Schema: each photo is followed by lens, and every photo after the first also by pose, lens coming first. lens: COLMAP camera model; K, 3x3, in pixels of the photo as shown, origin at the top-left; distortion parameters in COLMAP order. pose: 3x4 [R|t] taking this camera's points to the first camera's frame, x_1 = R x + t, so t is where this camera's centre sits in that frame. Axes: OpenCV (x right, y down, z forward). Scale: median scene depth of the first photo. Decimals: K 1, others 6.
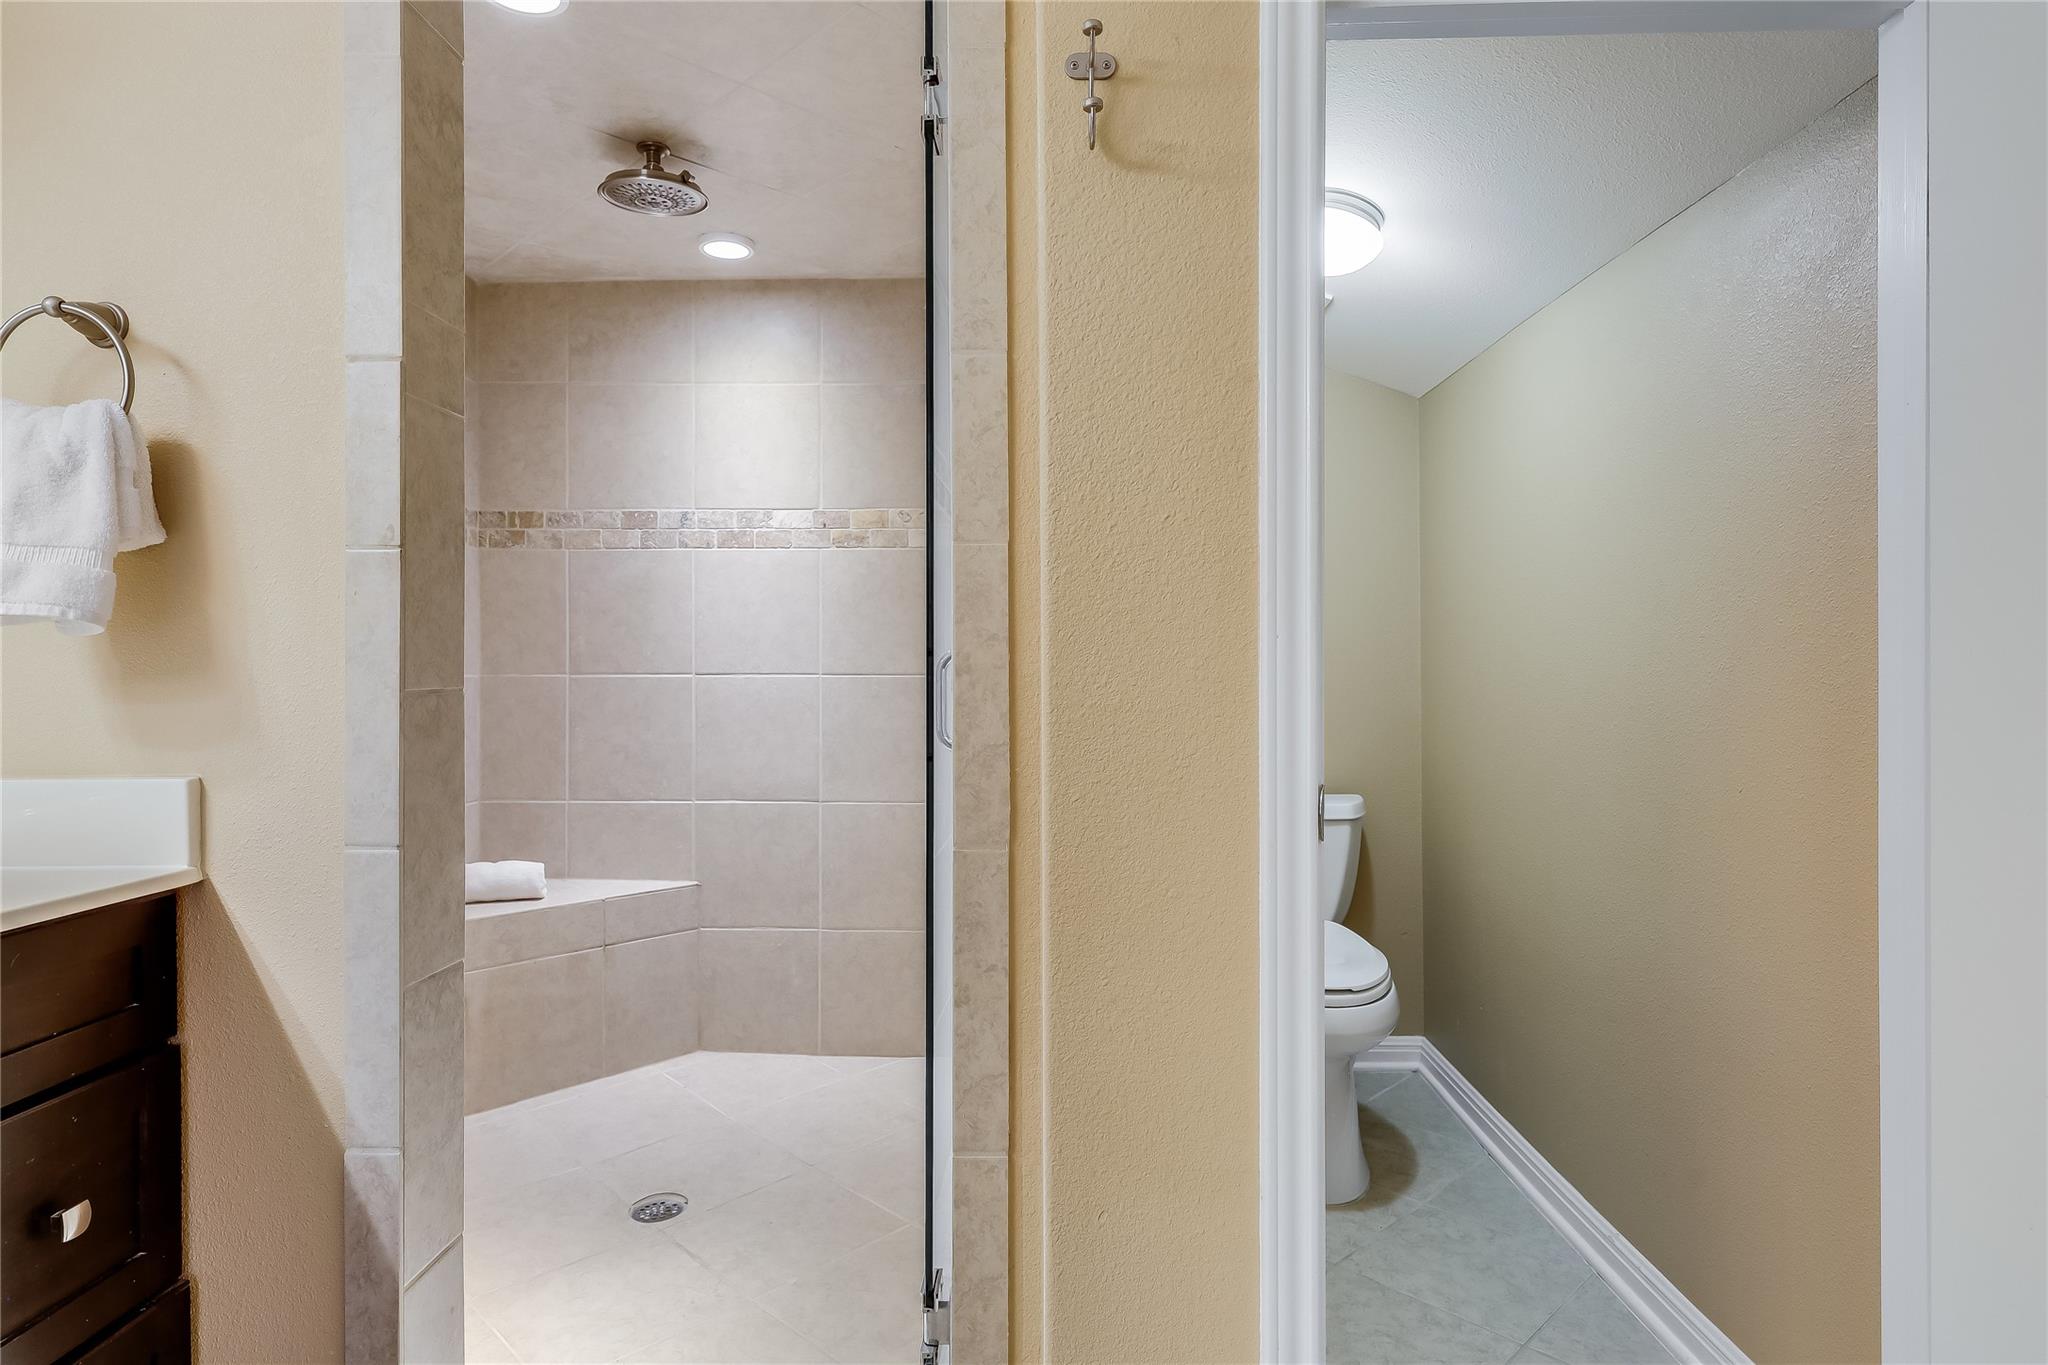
lens RADIAL K [[979.6, 0, 1025.4], [0, 979.6, 674.7], [0, 0, 1]] dist [0.013809, -0.000370]
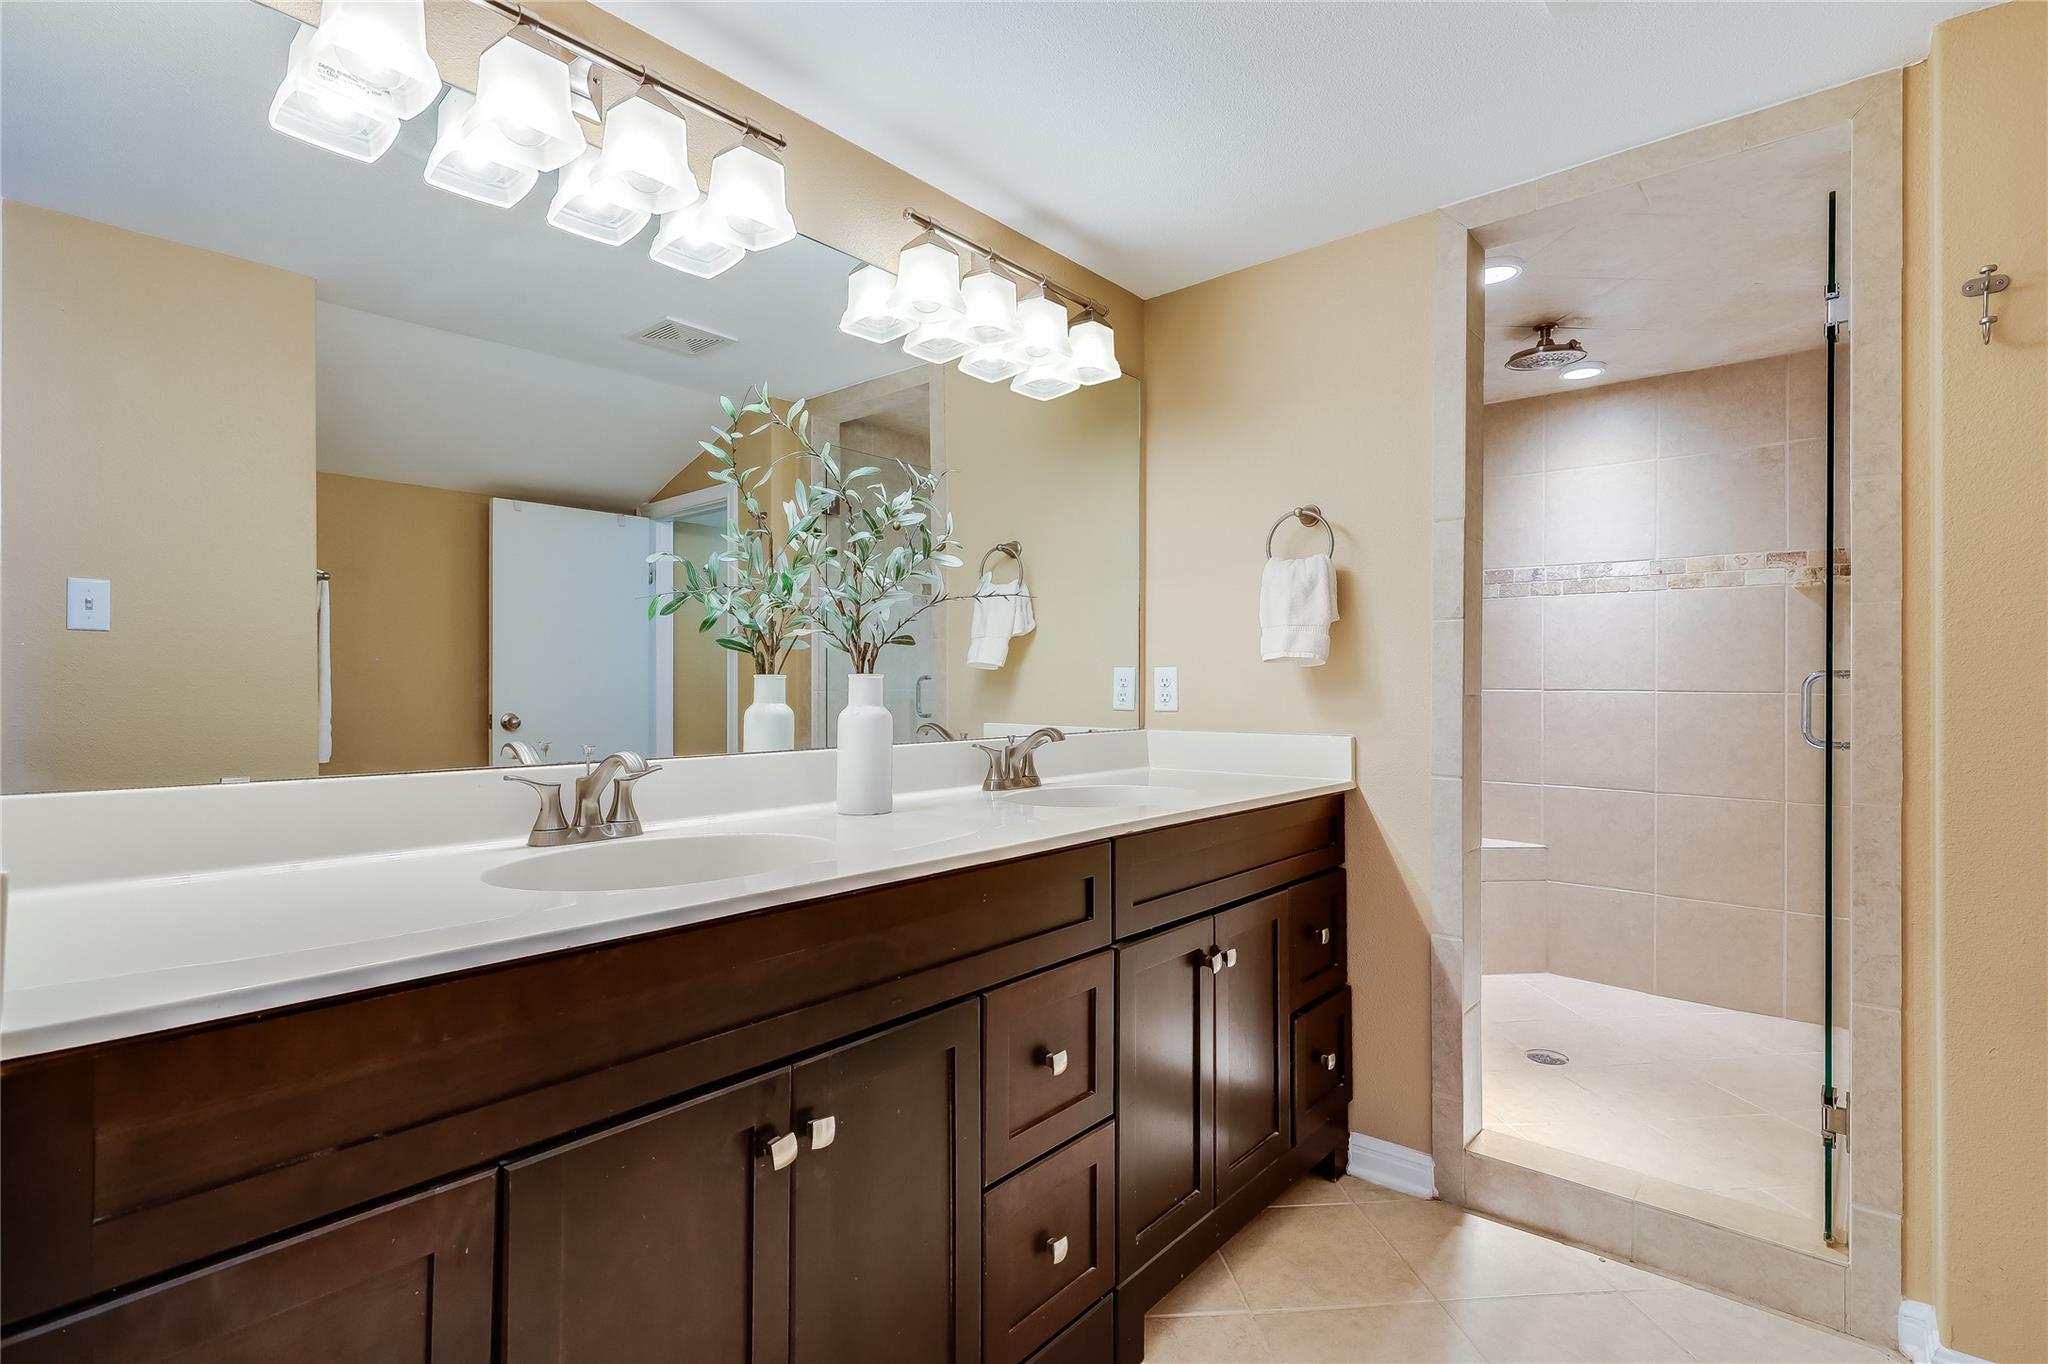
lens RADIAL K [[979.6, 0, 1025.1], [0, 979.6, 680.3], [0, 0, 1]] dist [0.013809, -0.000370]
pose [[0.786791, 0.004229, -0.617206, -0.134326], [-0.013185, 0.999863, -0.009958, 0.018841], [0.617079, 0.015973, 0.786739, -0.992793]]
